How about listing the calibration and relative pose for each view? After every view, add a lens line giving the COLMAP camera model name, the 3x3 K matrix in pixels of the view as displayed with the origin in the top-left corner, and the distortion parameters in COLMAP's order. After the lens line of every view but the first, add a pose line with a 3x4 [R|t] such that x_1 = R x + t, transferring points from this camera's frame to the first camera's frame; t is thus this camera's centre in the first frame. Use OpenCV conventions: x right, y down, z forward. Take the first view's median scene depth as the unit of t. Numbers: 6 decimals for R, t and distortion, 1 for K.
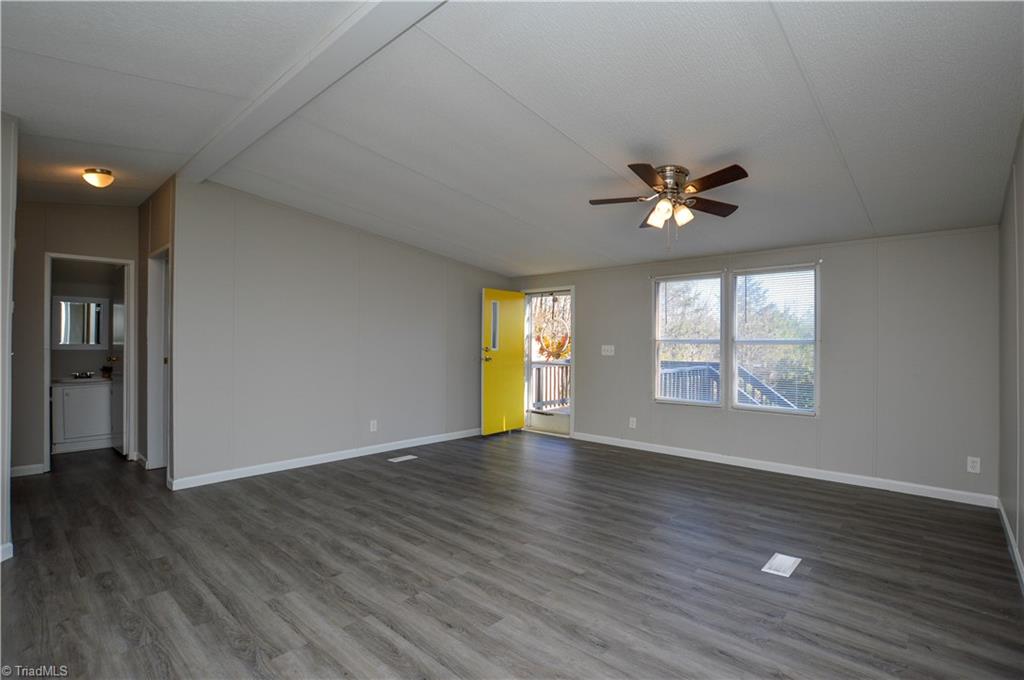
lens RADIAL K [[487.4, 0, 509.3], [0, 487.4, 340.8], [0, 0, 1]] dist [-0.020464, 0.000088]
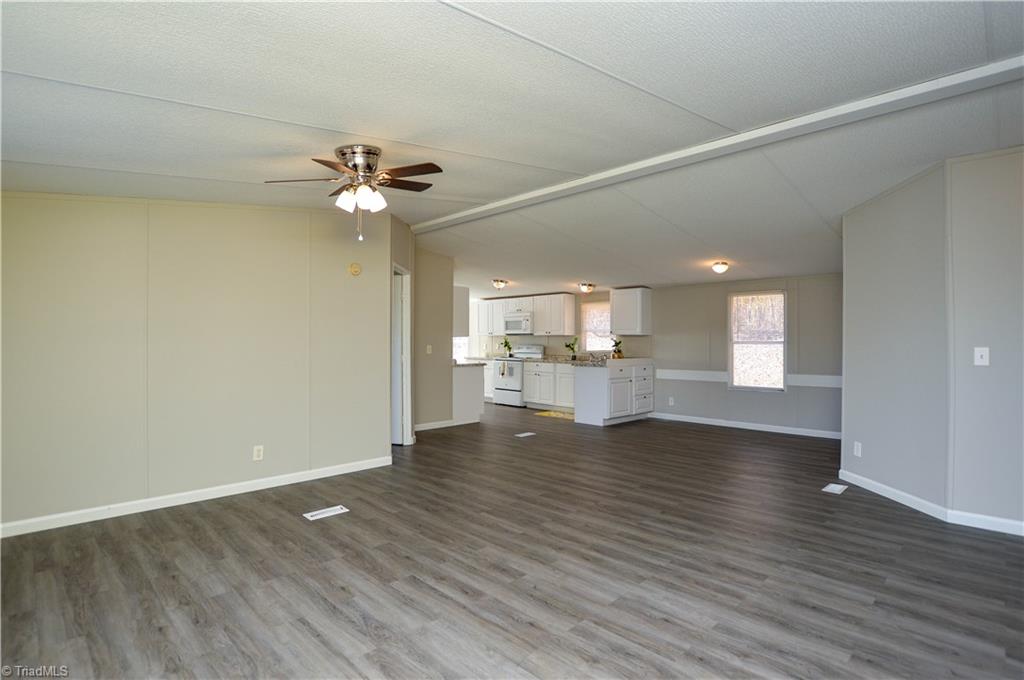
lens RADIAL K [[503.3, 0, 515.8], [0, 503.3, 340.4], [0, 0, 1]] dist [-0.019880, 0.000372]
pose [[-0.999656, -0.004506, 0.025846, 0.017903], [-0.004832, 0.999909, -0.012574, 0.009867], [-0.025787, -0.012694, -0.999587, 1.912803]]
